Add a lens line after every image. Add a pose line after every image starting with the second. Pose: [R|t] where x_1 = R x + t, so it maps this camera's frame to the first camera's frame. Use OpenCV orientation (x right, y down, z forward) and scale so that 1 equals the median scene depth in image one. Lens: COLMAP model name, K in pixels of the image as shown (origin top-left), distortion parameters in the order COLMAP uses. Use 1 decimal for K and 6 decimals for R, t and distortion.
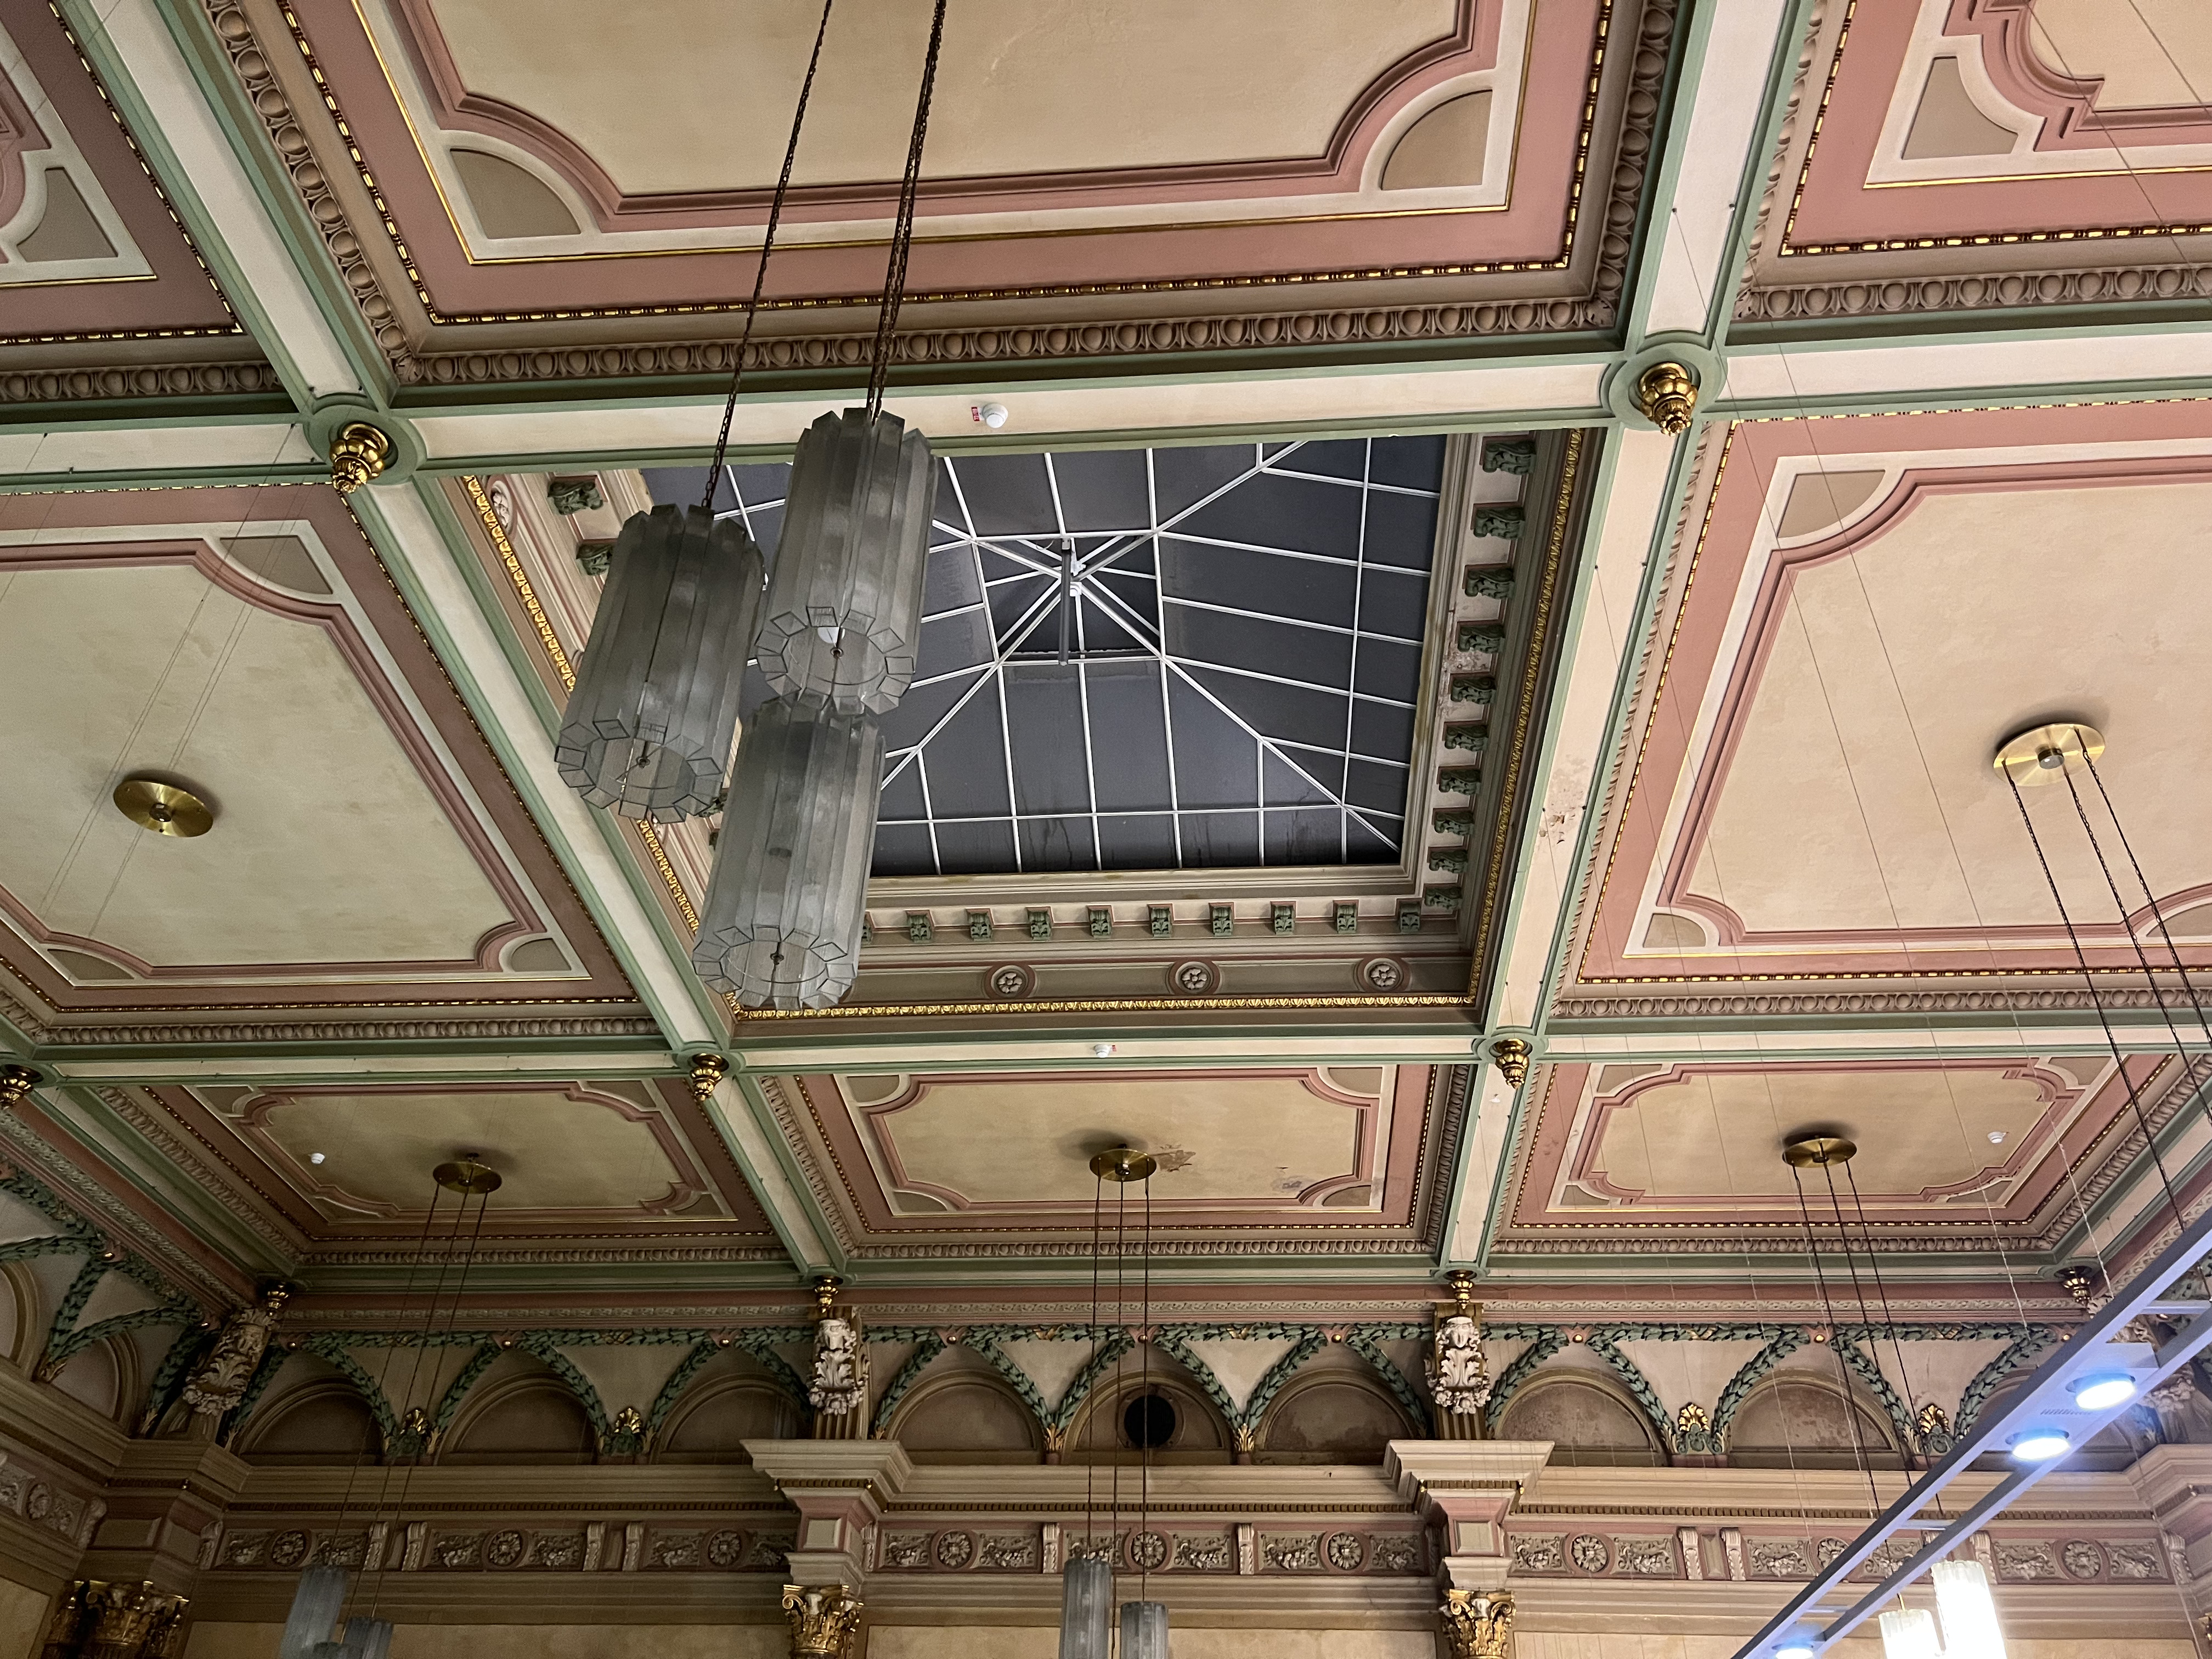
lens RADIAL K [[1673.4, 0, 1106.0], [0, 1673.4, 829.5], [0, 0, 1]] dist [0.056516, -0.063976]
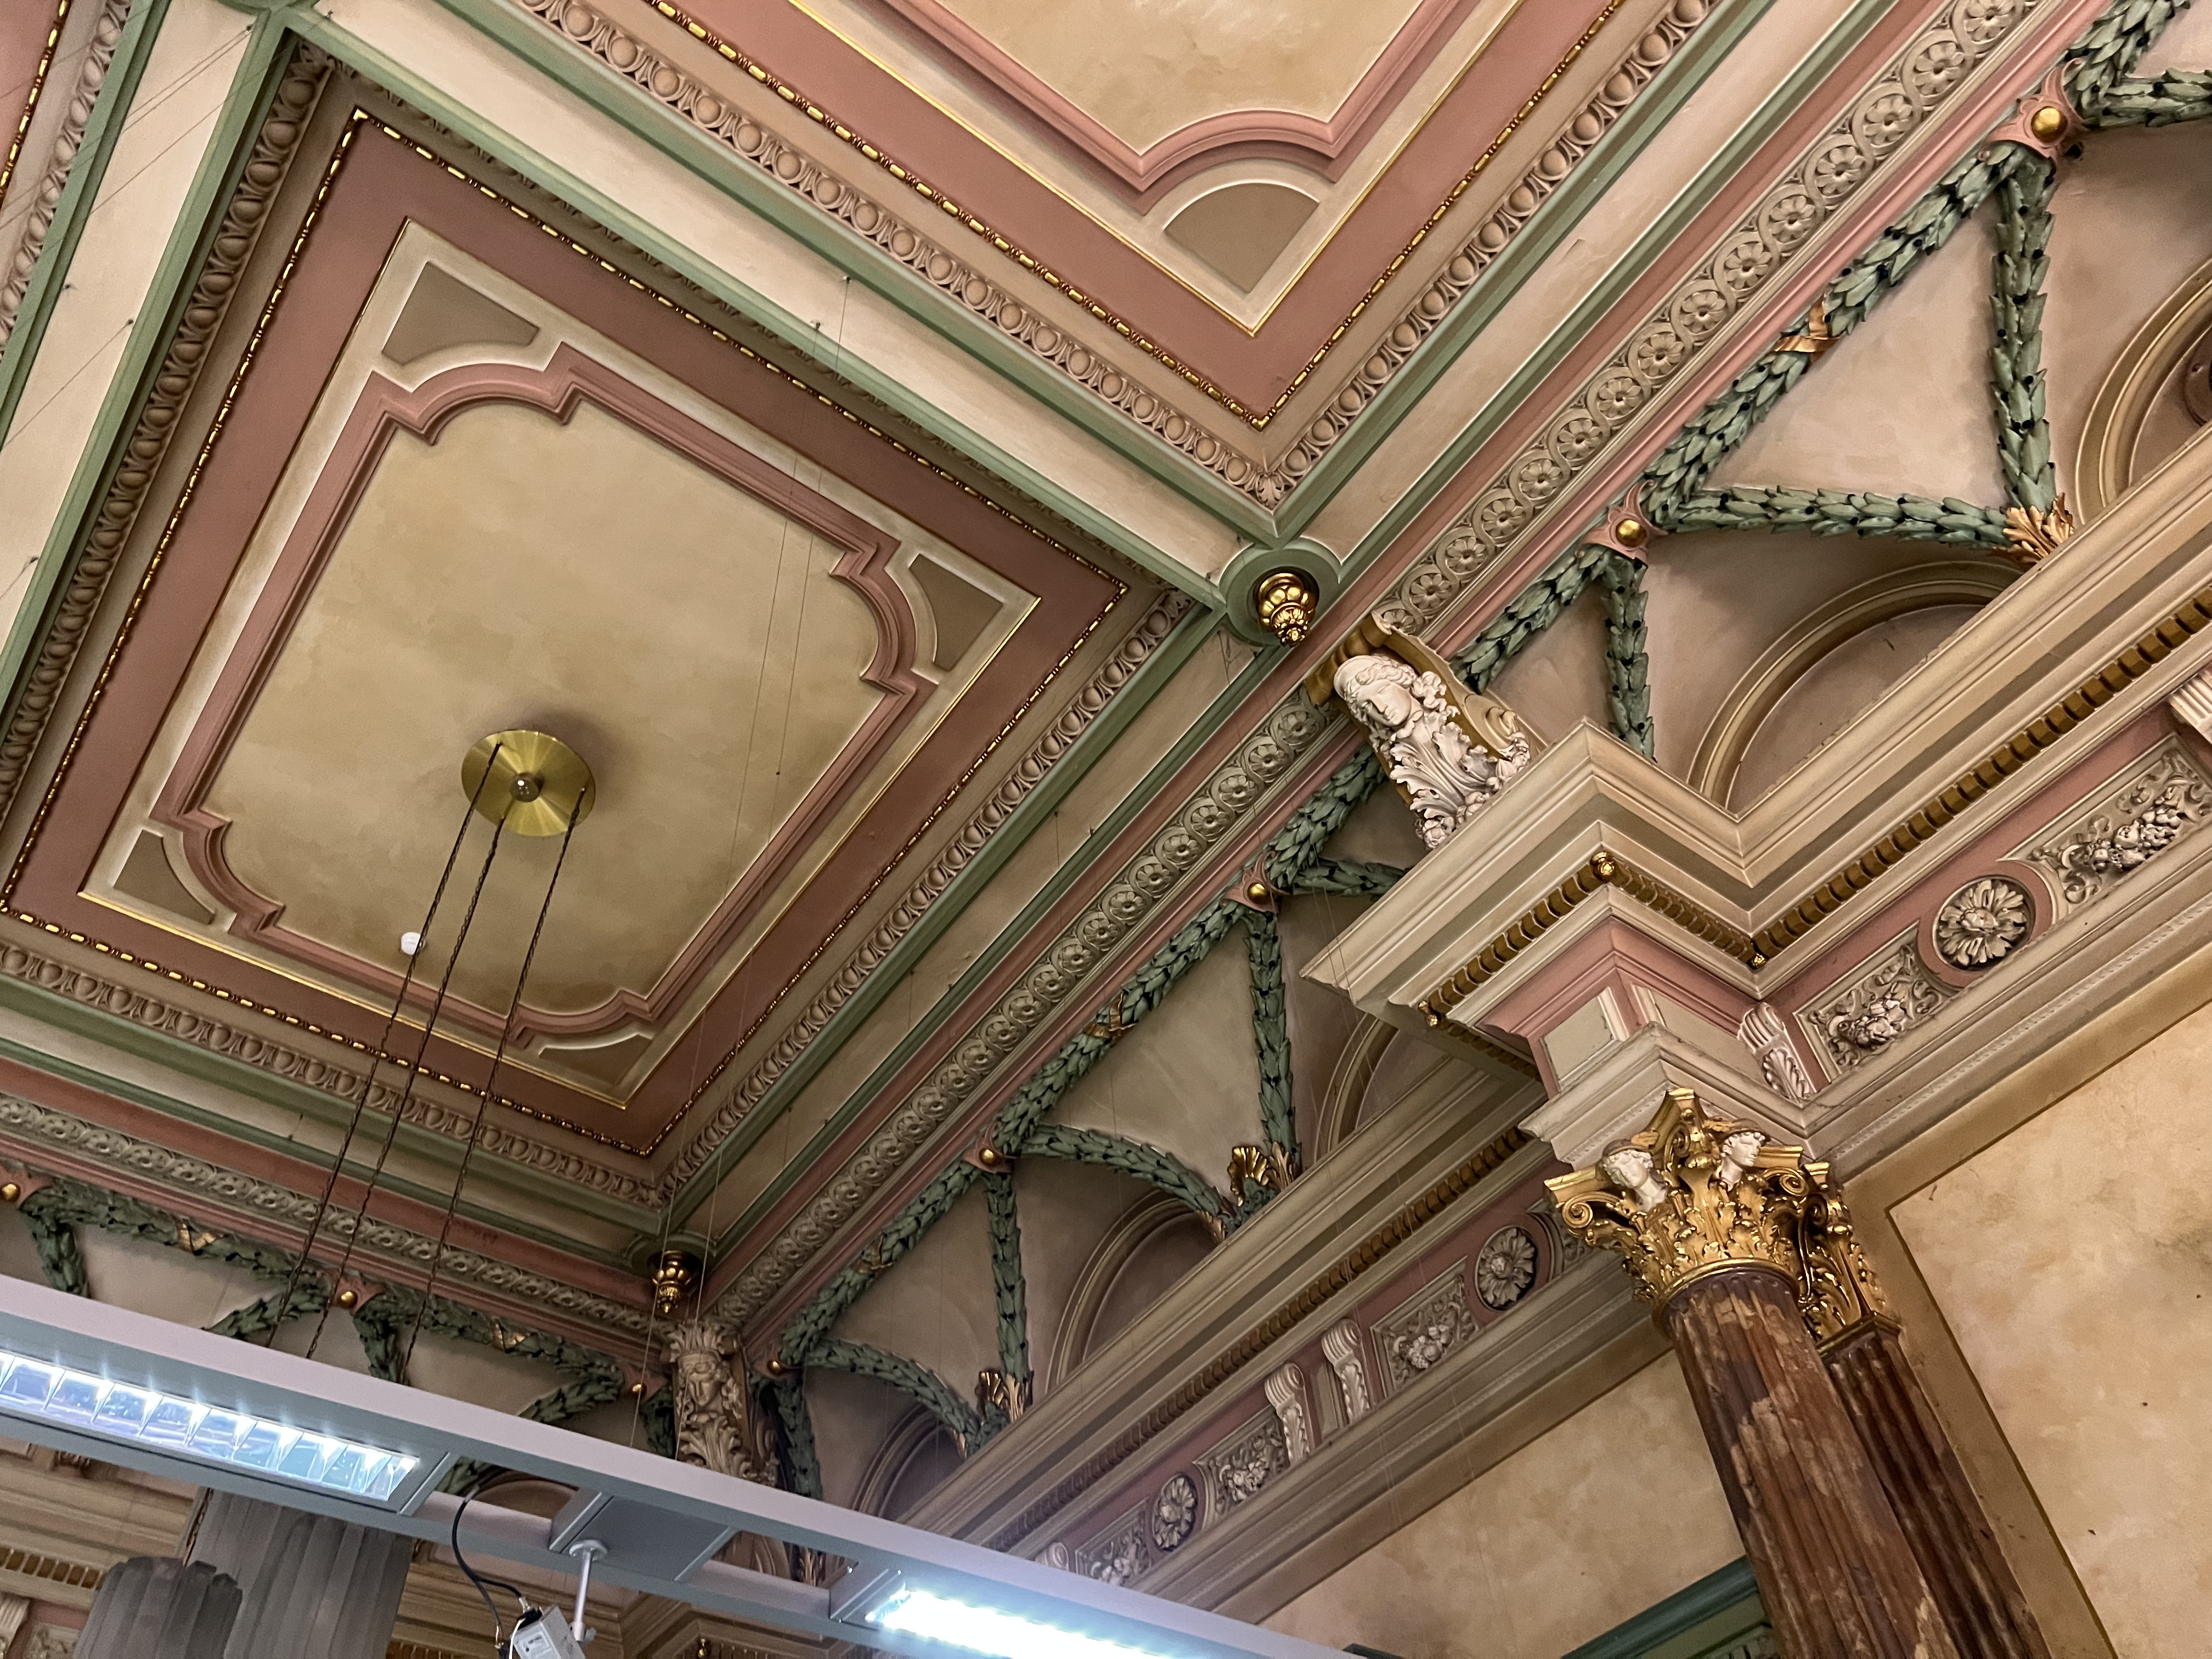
lens RADIAL K [[1673.4, 0, 1106.0], [0, 1673.4, 829.5], [0, 0, 1]] dist [0.056516, -0.063976]
pose [[0.652993, -0.623545, -0.429873, -0.066023], [0.507732, 0.781570, -0.362431, 0.642038], [0.561968, 0.018404, 0.826954, 0.875891]]
